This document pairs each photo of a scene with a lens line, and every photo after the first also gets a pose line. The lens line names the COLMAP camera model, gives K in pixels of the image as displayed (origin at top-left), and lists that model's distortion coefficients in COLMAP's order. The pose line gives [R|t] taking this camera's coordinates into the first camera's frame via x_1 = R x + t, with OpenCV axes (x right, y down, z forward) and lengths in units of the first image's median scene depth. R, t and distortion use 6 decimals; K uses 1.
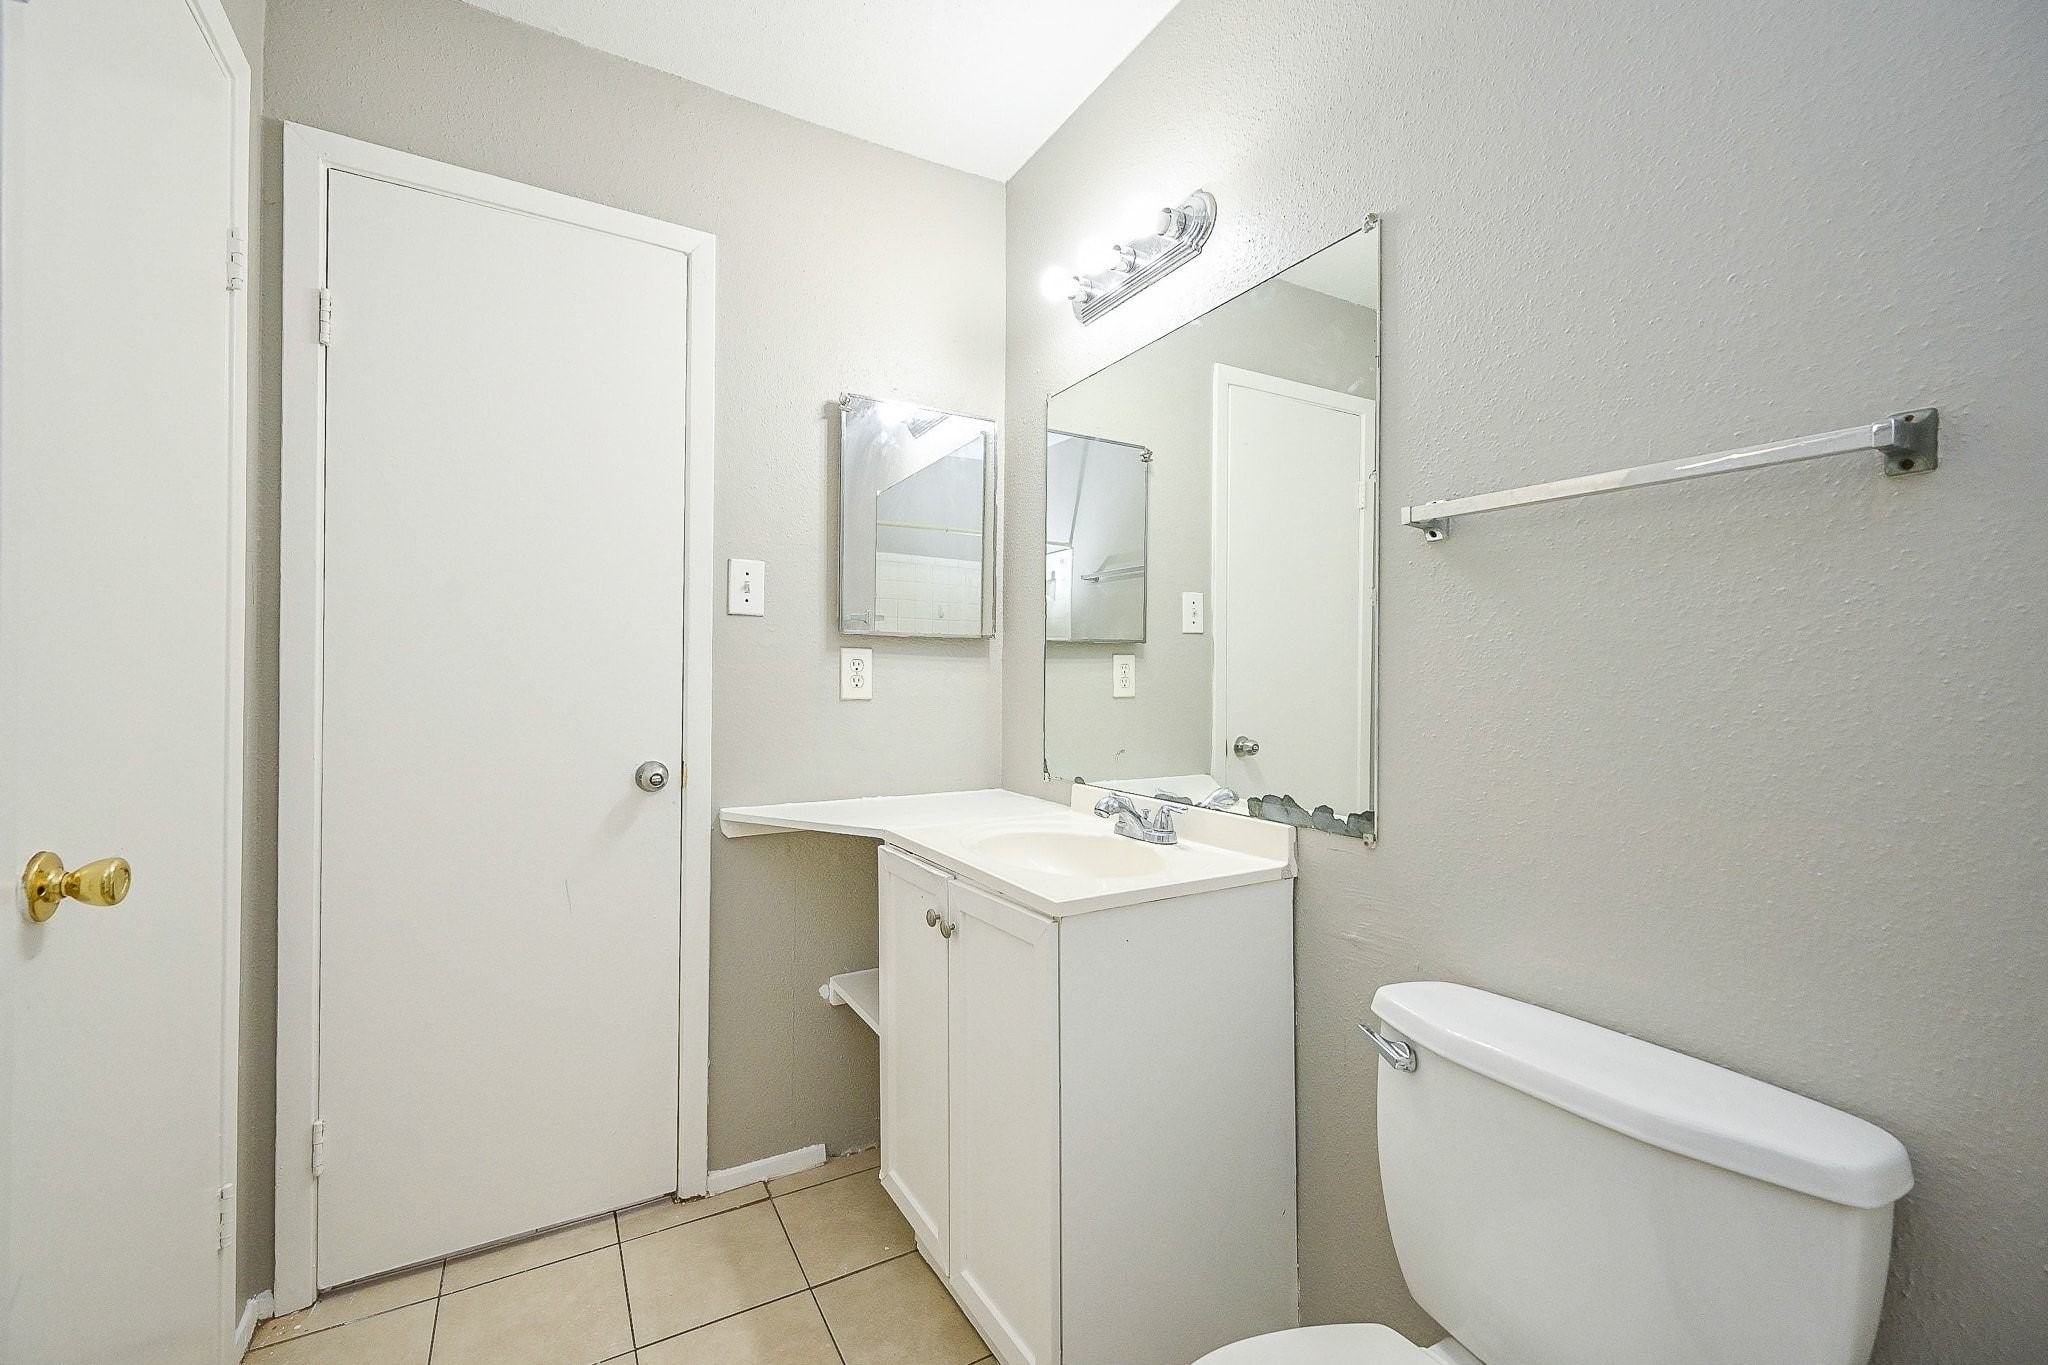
lens RADIAL K [[851.4, 0, 1029.7], [0, 851.4, 681.6], [0, 0, 1]] dist [0.000170, -0.000038]
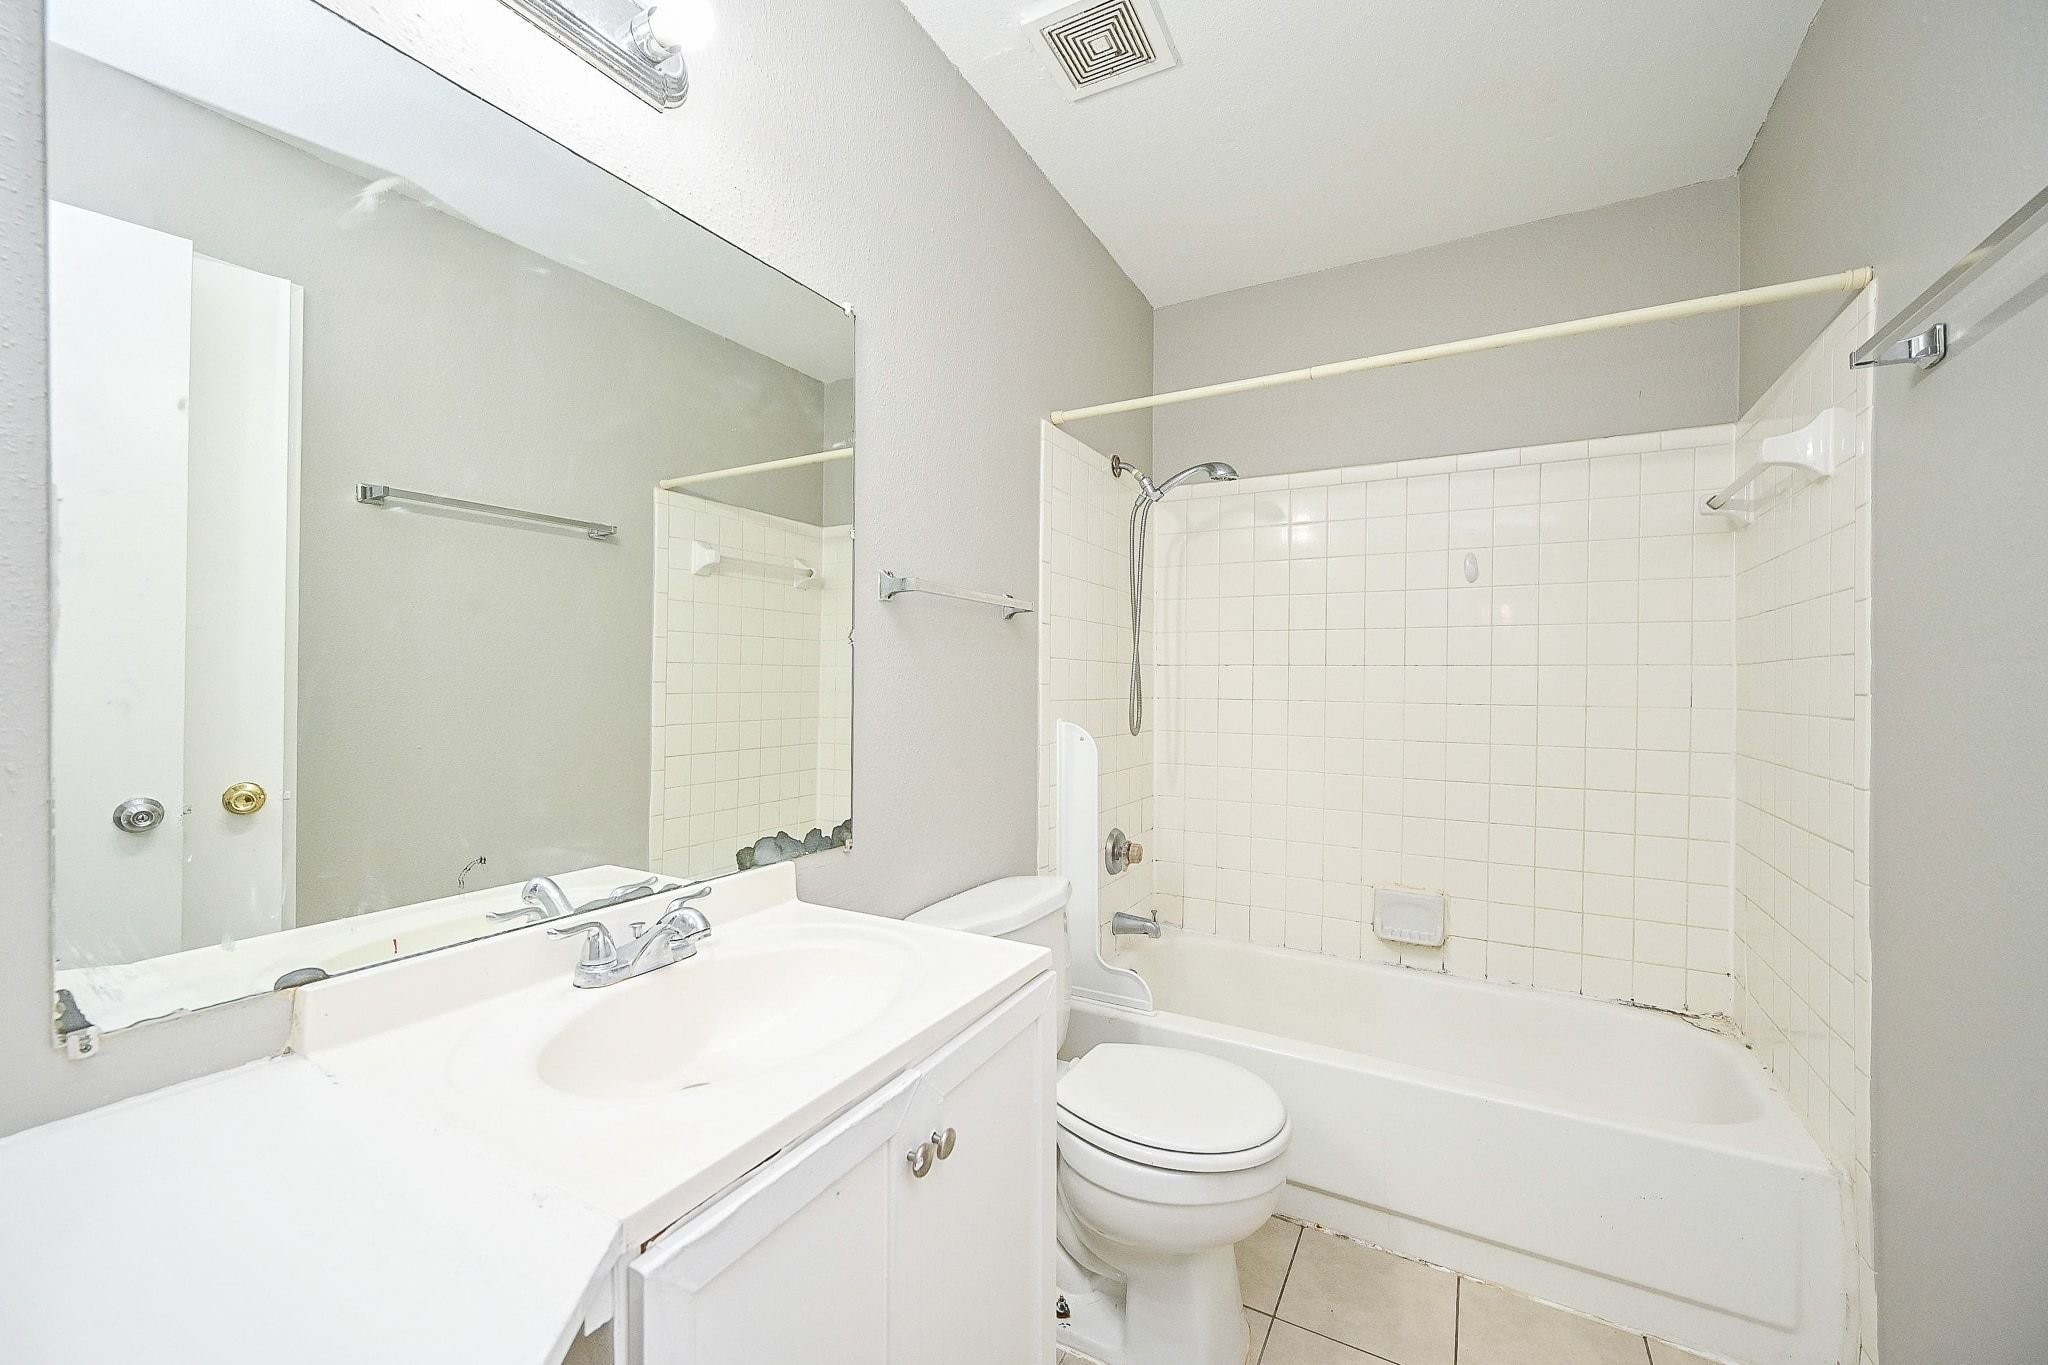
lens RADIAL K [[809.0, 0, 1033.7], [0, 809.0, 682.7], [0, 0, 1]] dist [-0.000205, 0.000474]
pose [[-0.517519, -0.010399, 0.855608, -0.740109], [-0.008560, 0.999939, 0.006976, -0.047905], [-0.855629, -0.003714, -0.517577, 1.491740]]
